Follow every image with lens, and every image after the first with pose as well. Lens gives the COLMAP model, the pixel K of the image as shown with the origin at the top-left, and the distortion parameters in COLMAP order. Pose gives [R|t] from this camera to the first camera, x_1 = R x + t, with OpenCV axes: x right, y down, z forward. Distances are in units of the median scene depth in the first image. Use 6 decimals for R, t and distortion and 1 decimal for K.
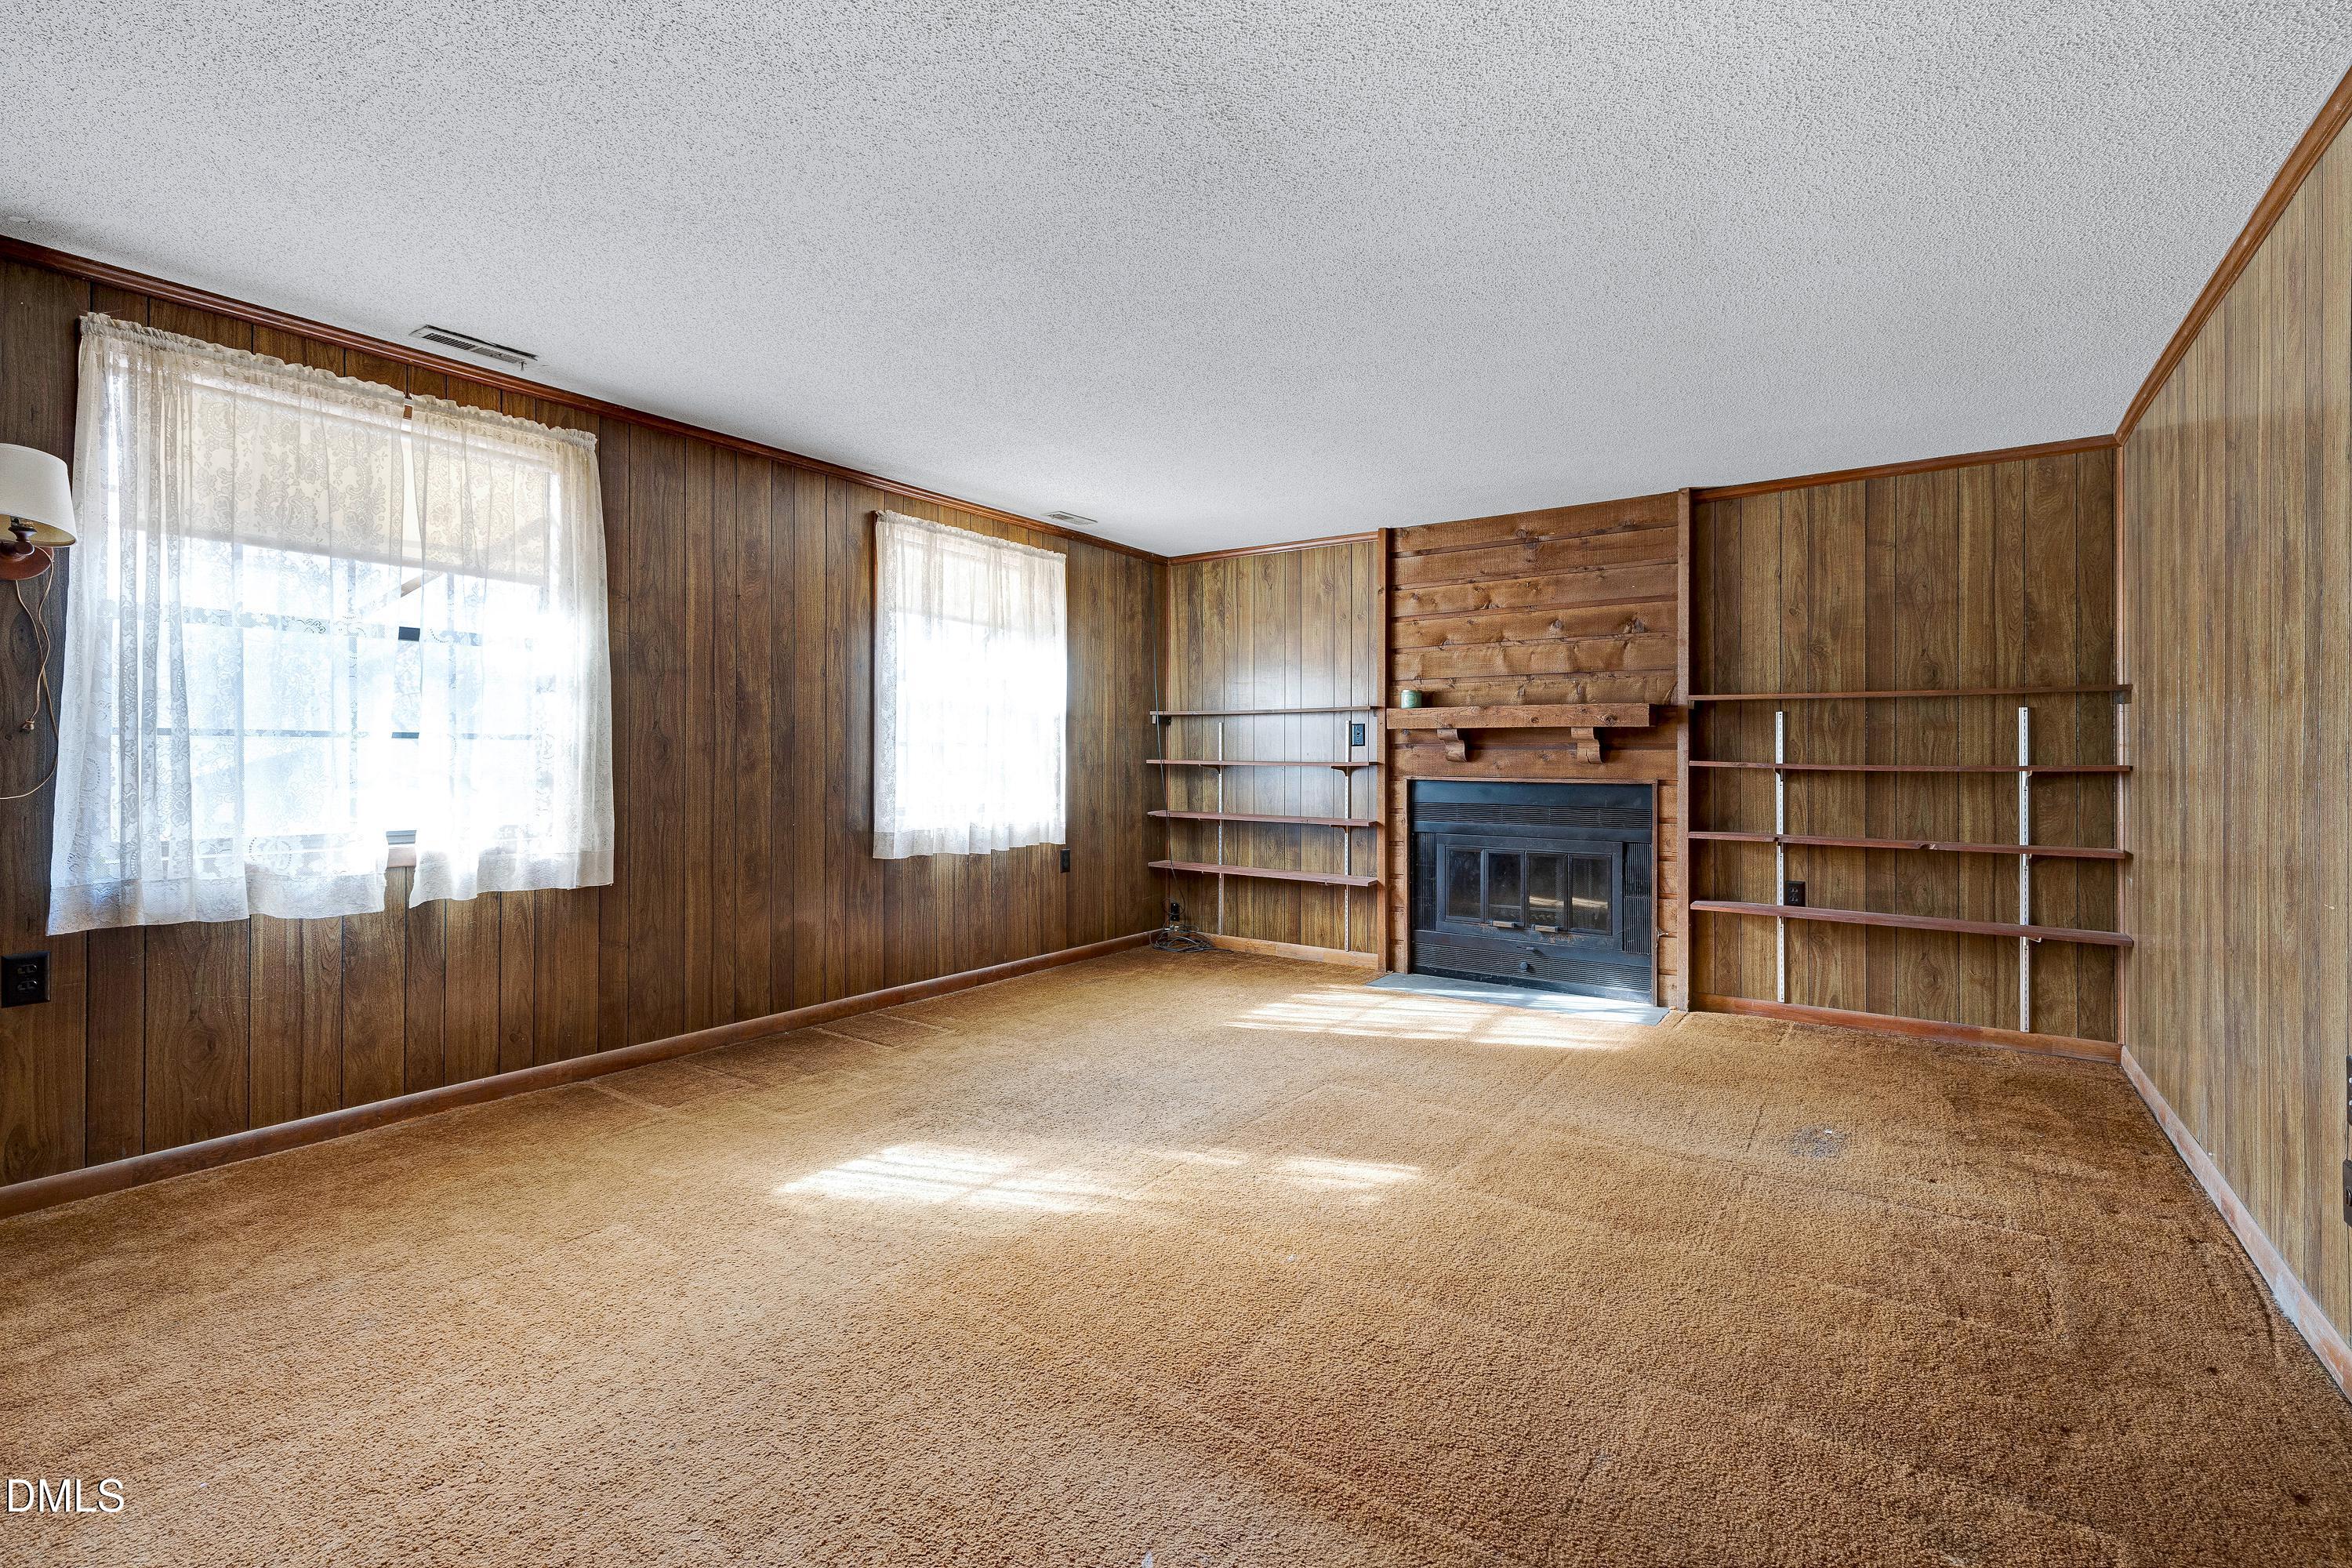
lens RADIAL K [[998.4, 0, 1177.0], [0, 998.4, 761.2], [0, 0, 1]] dist [0.004809, -0.000641]
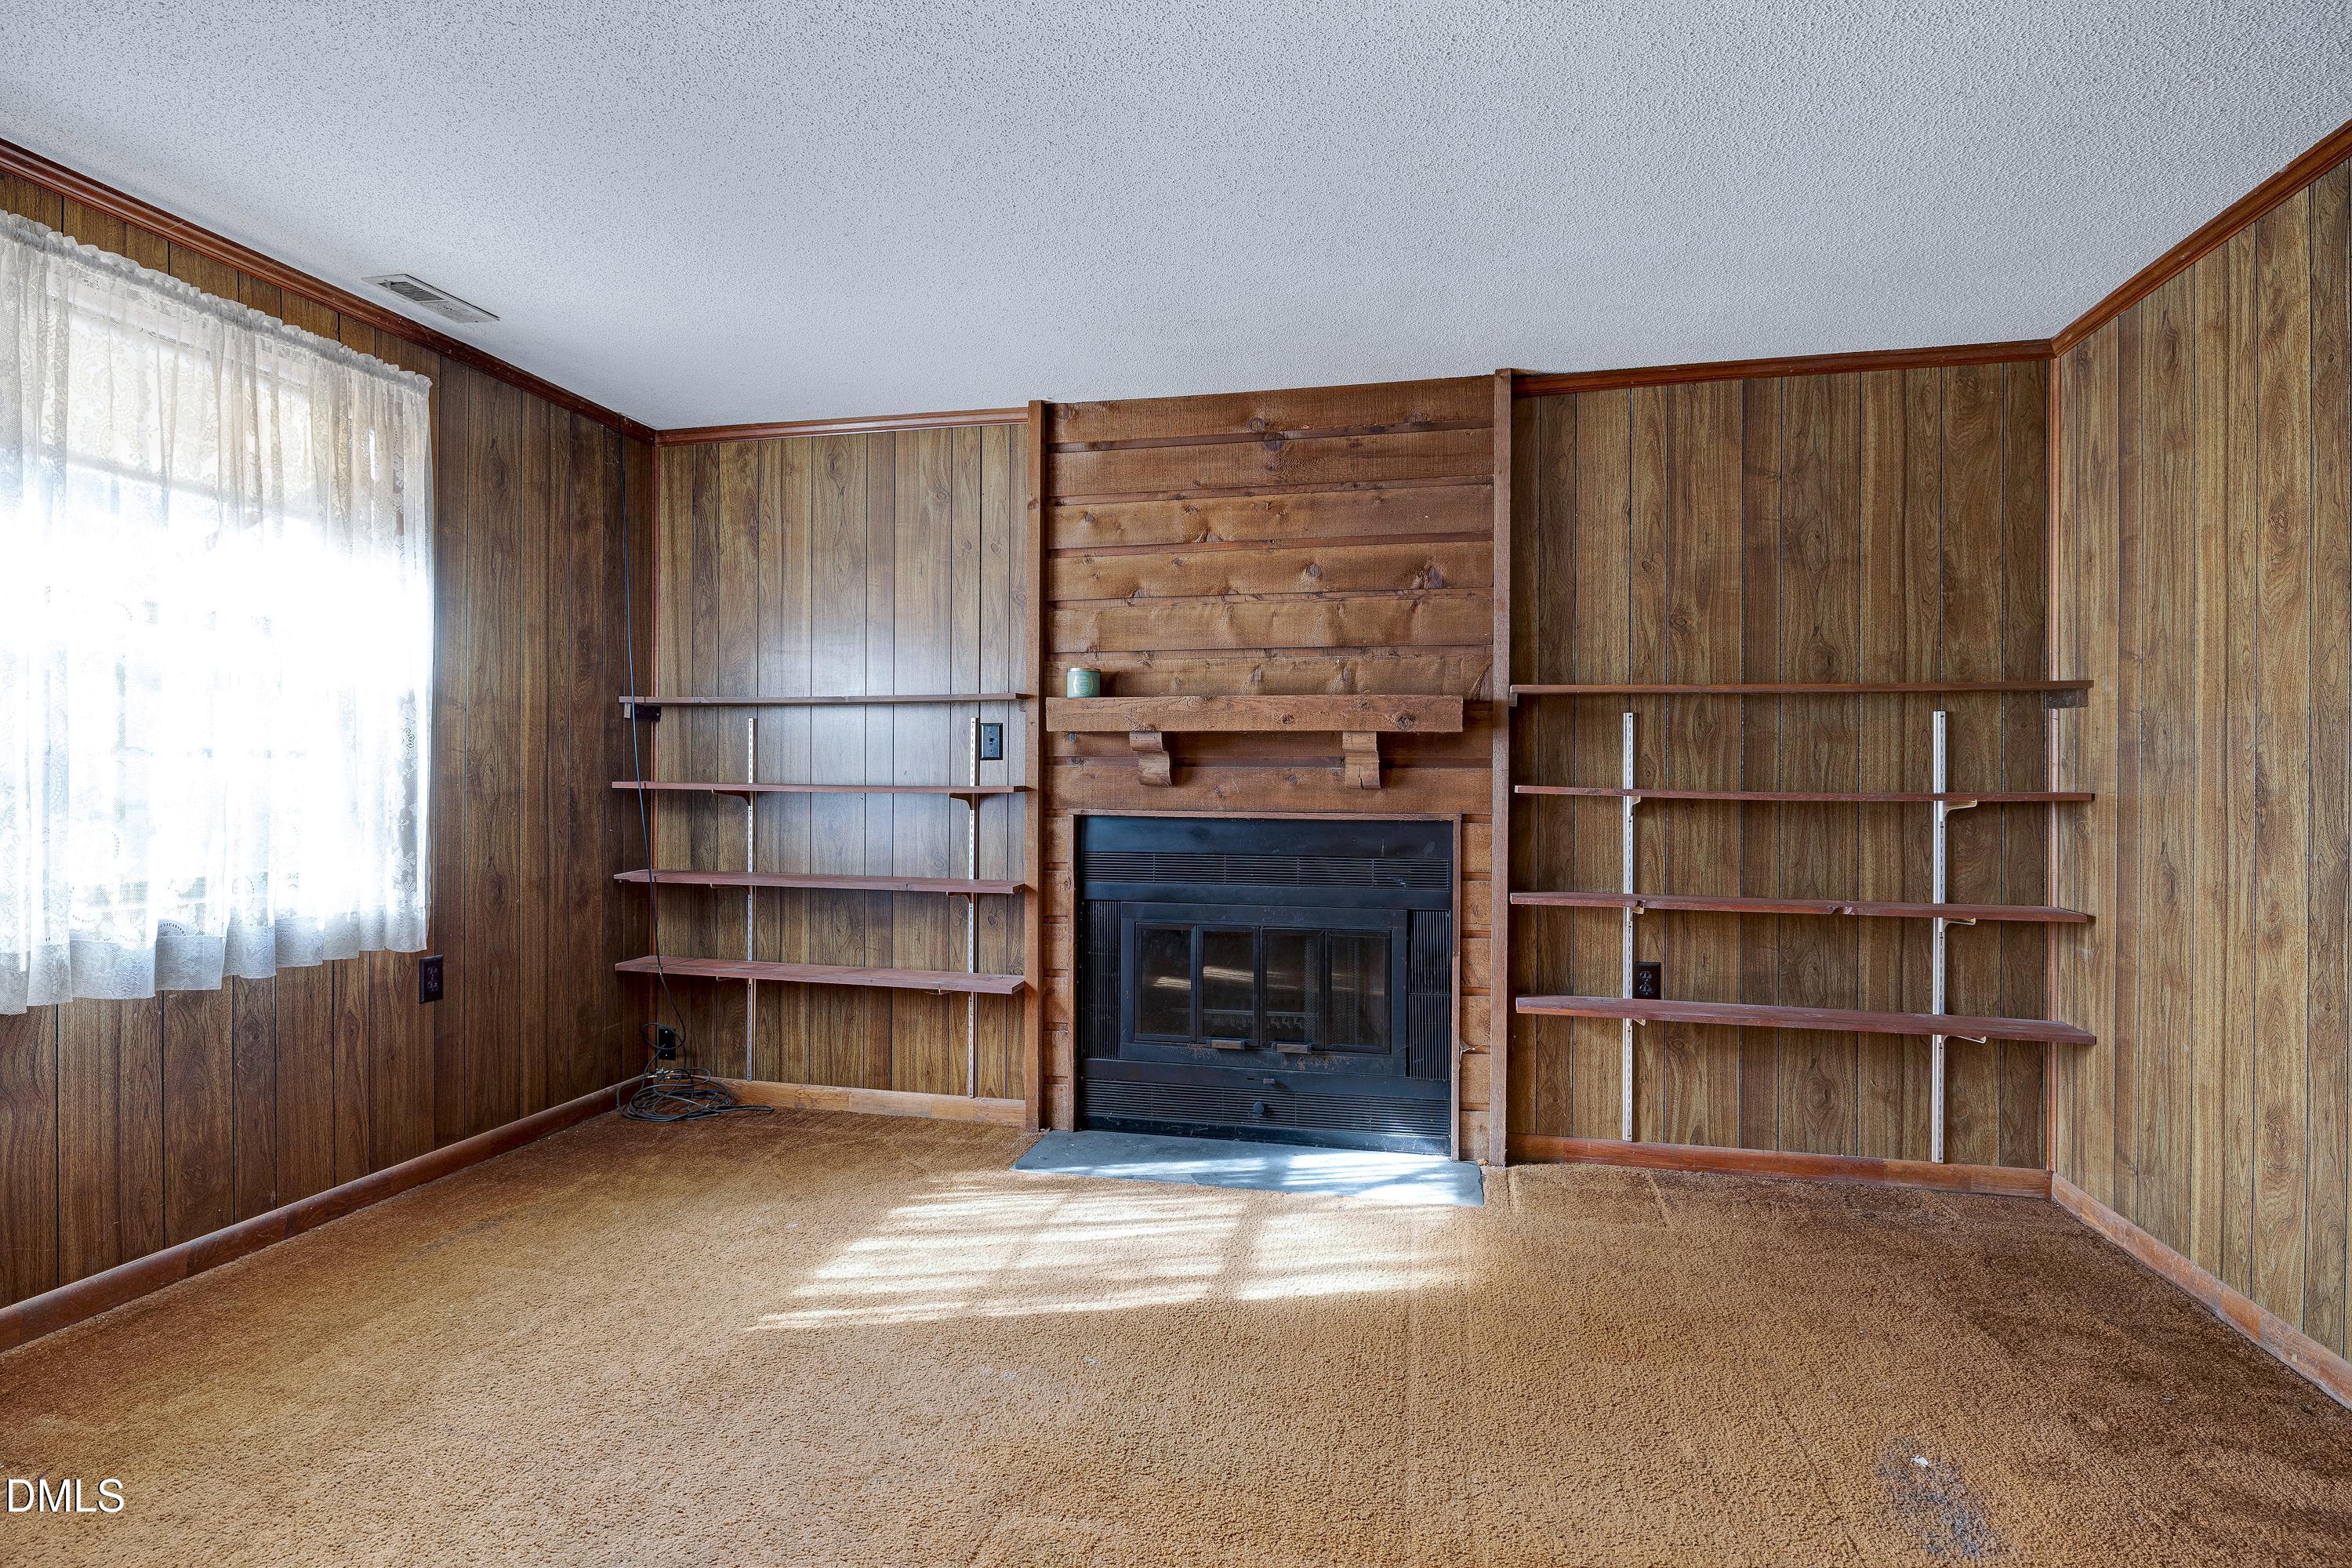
lens RADIAL K [[1215.4, 0, 1185.5], [0, 1215.4, 772.3], [0, 0, 1]] dist [-0.003381, 0.000213]
pose [[0.925379, 0.002884, 0.379031, 0.011875], [-0.000572, 0.999981, -0.006213, -0.003361], [-0.379042, 0.005532, 0.925363, 0.311990]]
